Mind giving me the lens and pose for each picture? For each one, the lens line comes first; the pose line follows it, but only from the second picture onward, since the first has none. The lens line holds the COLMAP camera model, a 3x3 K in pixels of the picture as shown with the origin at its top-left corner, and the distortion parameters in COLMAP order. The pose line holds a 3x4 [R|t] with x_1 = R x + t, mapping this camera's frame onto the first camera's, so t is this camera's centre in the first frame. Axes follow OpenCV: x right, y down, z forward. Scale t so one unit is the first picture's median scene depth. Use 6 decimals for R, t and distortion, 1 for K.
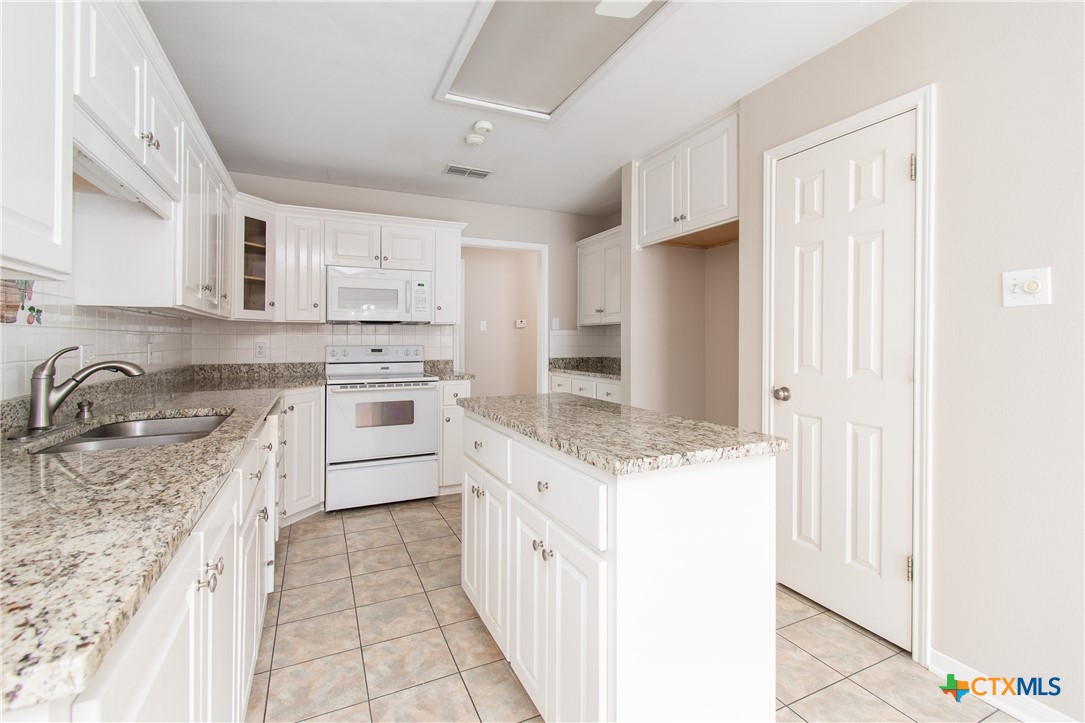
lens RADIAL K [[487.4, 0, 544.3], [0, 487.4, 336.9], [0, 0, 1]] dist [-0.000794, -0.000682]
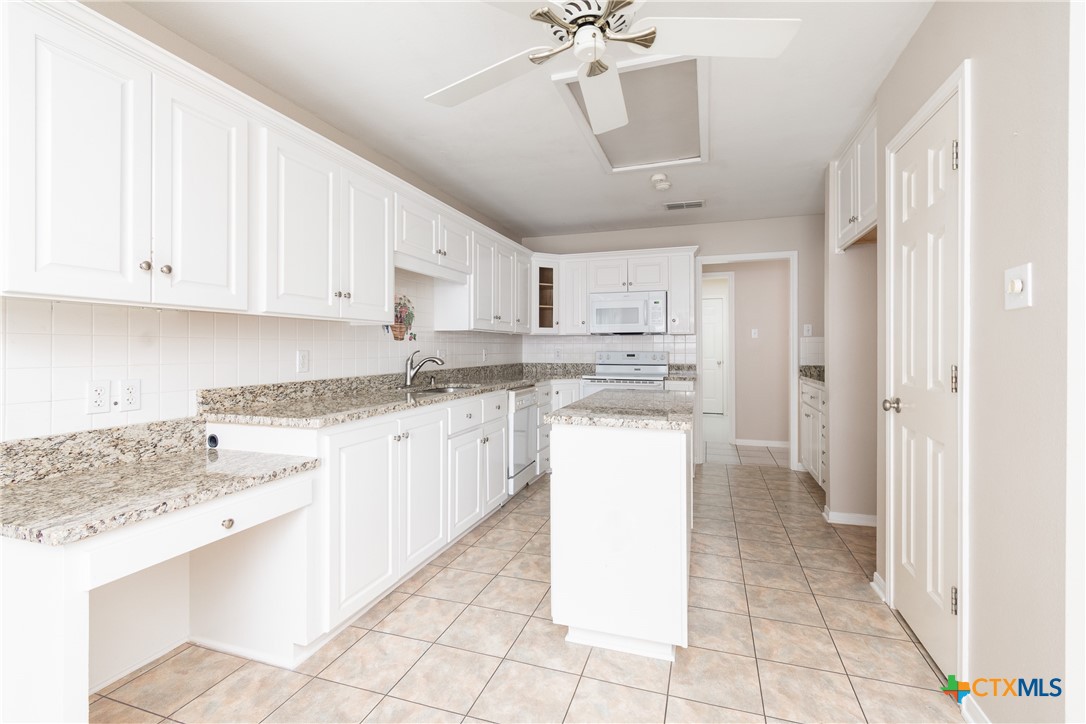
lens RADIAL K [[484.0, 0, 546.7], [0, 484.0, 348.8], [0, 0, 1]] dist [-0.000040, -0.000156]
pose [[0.722671, 0.002626, -0.691187, 0.455797], [0.004575, 0.999953, 0.008583, -0.001865], [0.691177, -0.009365, 0.722625, -0.092863]]
